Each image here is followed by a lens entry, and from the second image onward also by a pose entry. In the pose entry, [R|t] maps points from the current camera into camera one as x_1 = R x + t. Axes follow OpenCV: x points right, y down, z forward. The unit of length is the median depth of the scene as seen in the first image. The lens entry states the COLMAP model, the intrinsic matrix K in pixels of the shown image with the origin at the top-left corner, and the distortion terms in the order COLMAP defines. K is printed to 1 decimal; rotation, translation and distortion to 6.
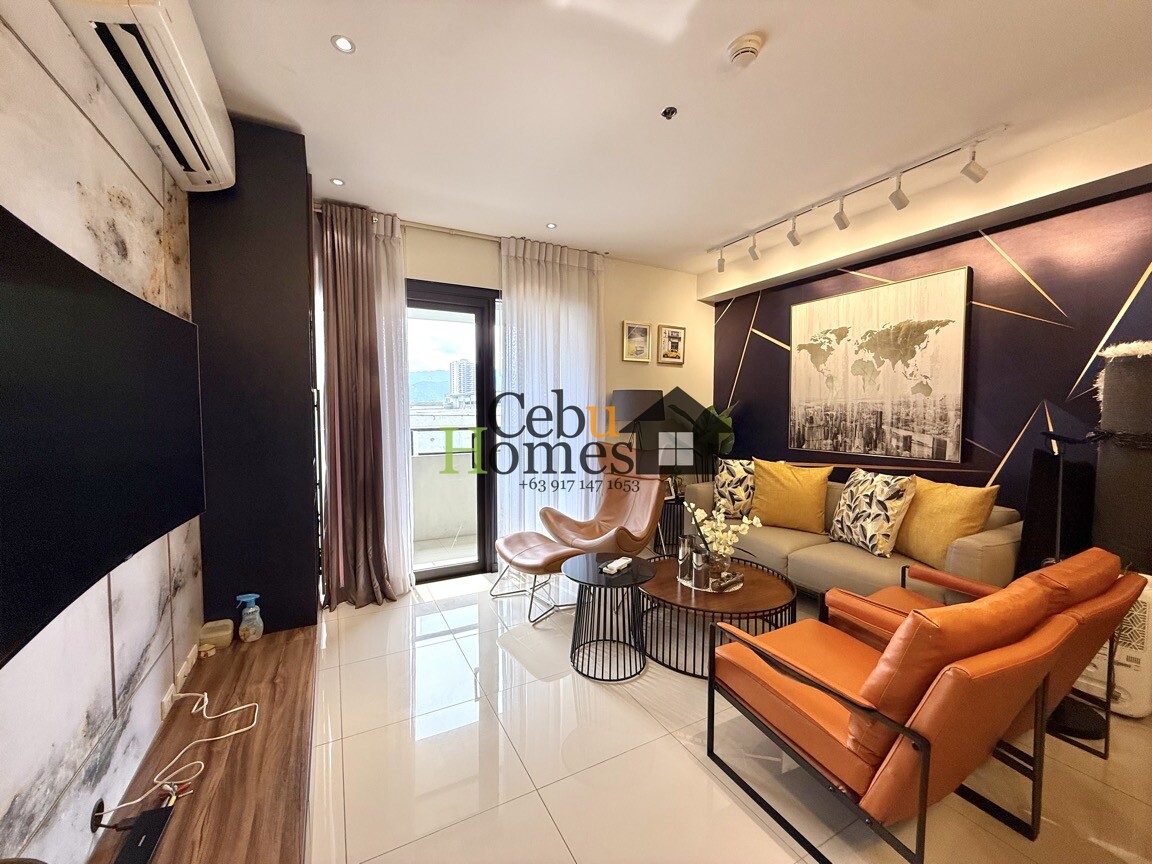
lens RADIAL K [[459.5, 0, 576.0], [0, 459.5, 432.0], [0, 0, 1]] dist [-0.000552, 0.000153]
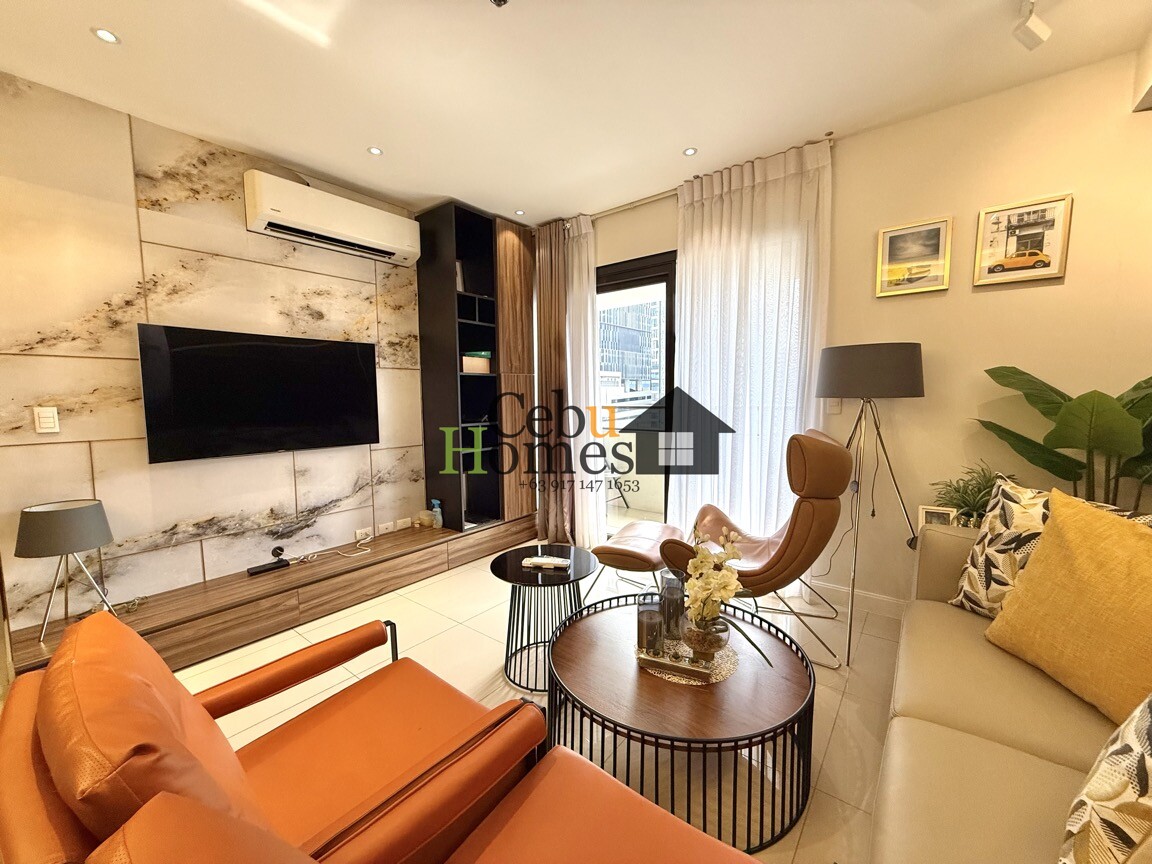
lens RADIAL K [[459.5, 0, 576.0], [0, 459.5, 432.0], [0, 0, 1]] dist [-0.000552, 0.000153]
pose [[0.406576, 0.070040, -0.910928, 0.575841], [-0.031621, 0.997539, 0.062586, -0.007113], [0.913069, 0.003358, 0.407790, 0.455815]]
